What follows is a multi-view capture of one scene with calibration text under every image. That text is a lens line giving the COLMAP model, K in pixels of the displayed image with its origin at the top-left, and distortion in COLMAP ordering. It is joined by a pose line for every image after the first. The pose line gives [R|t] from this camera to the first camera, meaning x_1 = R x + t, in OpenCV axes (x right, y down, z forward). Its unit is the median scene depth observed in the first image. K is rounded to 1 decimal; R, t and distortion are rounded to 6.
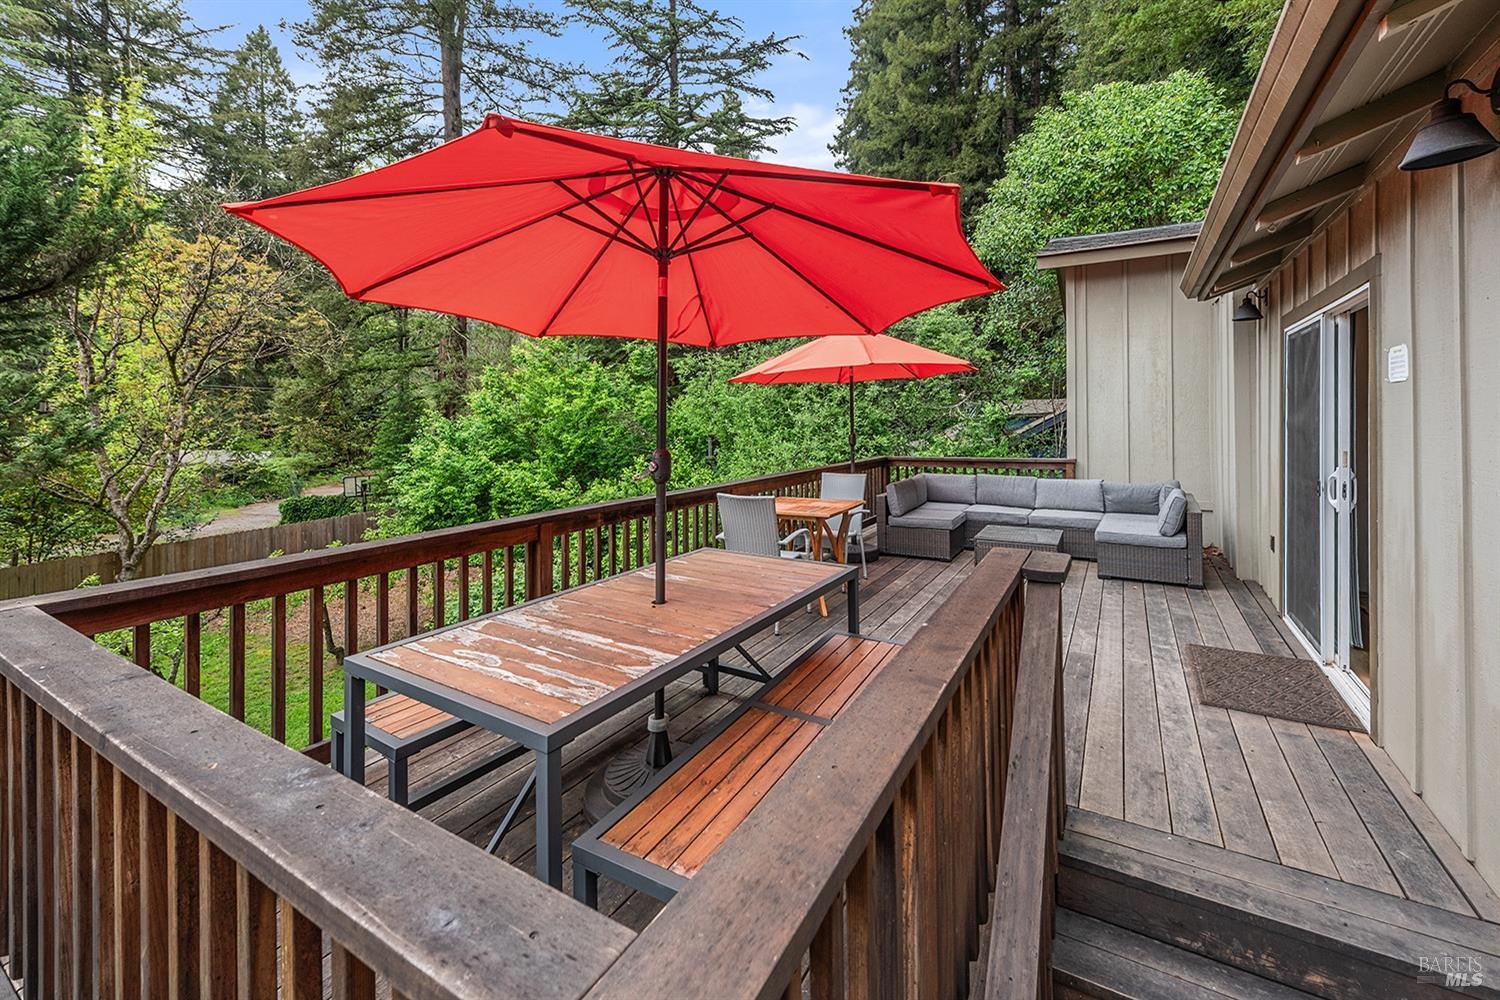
lens RADIAL K [[598.0, 0, 787.5], [0, 598.0, 417.8], [0, 0, 1]] dist [-0.000416, -0.000043]
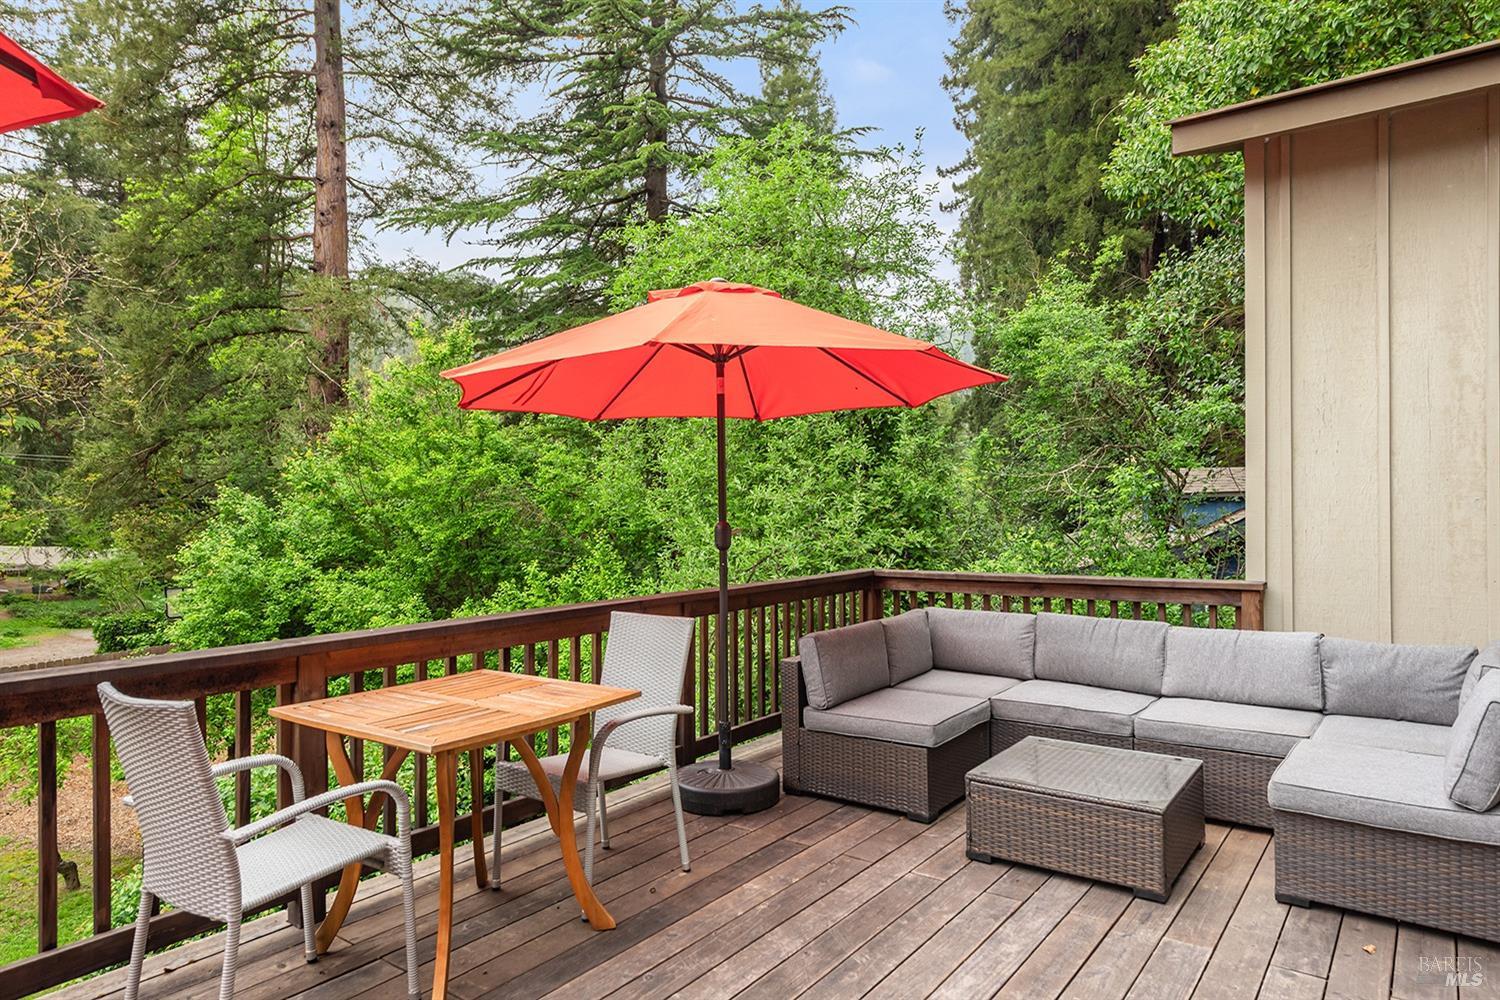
lens RADIAL K [[937.6, 0, 751.0], [0, 937.6, 504.5], [0, 0, 1]] dist [-0.002760, -0.002053]
pose [[0.992744, 0.000805, -0.120240, 0.103777], [-0.000415, 0.999995, 0.003274, 0.005158], [0.120242, -0.003201, 0.992739, 0.147476]]
